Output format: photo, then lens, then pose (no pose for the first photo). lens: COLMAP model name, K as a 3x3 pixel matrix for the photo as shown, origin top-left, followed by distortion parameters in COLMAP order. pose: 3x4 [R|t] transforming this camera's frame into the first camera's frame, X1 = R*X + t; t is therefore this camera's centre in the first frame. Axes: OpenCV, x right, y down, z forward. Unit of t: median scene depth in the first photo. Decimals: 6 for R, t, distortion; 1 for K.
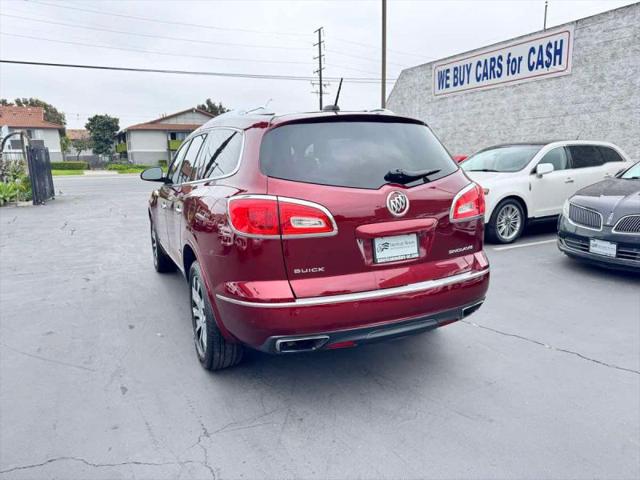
lens RADIAL K [[459.2, 0, 316.4], [0, 459.2, 240.1], [0, 0, 1]] dist [0.006672, -0.002332]
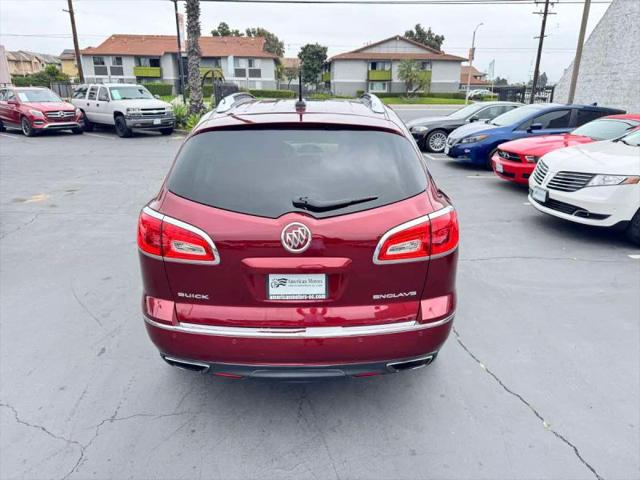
lens RADIAL K [[454.0, 0, 320.0], [0, 454.0, 240.0], [0, 0, 1]] dist [0.030280, -0.025350]
pose [[0.909706, 0.155936, -0.384863, 0.117568], [-0.097539, 0.981125, 0.166971, -0.047742], [0.403635, -0.114356, 0.907745, 0.053352]]
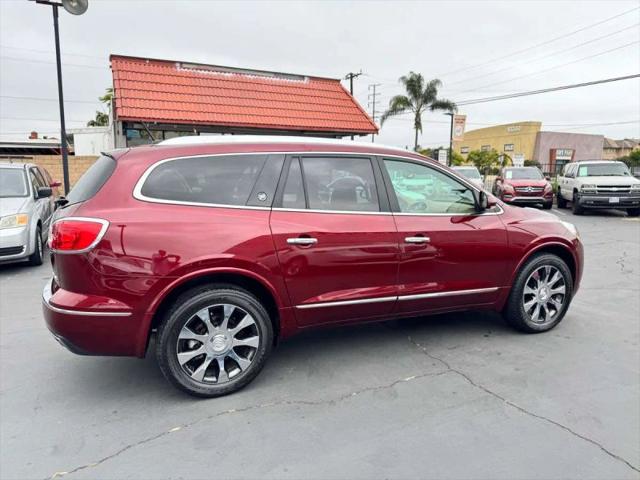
lens RADIAL K [[452.6, 0, 320.0], [0, 452.6, 240.0], [0, 0, 1]] dist [0.080893, -0.107689]
pose [[-0.015241, 0.165550, -0.986084, 0.323905], [-0.174351, 0.970650, 0.165653, -0.083243], [0.984566, 0.174450, 0.014070, 0.380843]]
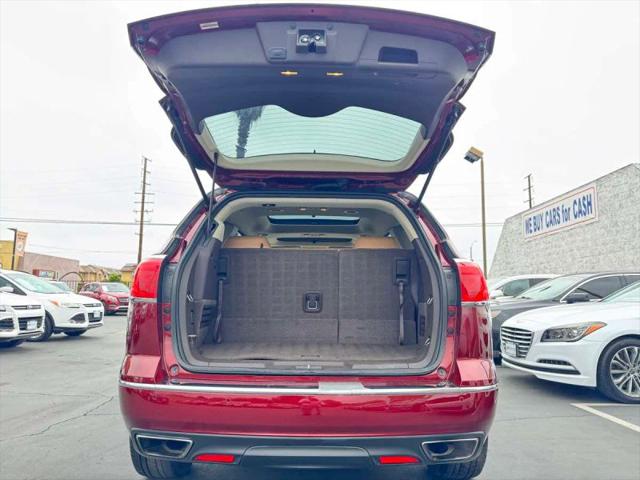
lens RADIAL K [[454.0, 0, 320.0], [0, 454.0, 240.0], [0, 0, 1]] dist [0.030280, -0.025350]
pose [[0.879374, -0.031134, -0.475112, 0.422844], [-0.111386, 0.956719, -0.268855, 0.071315], [0.462919, 0.289345, 0.837846, -0.261888]]
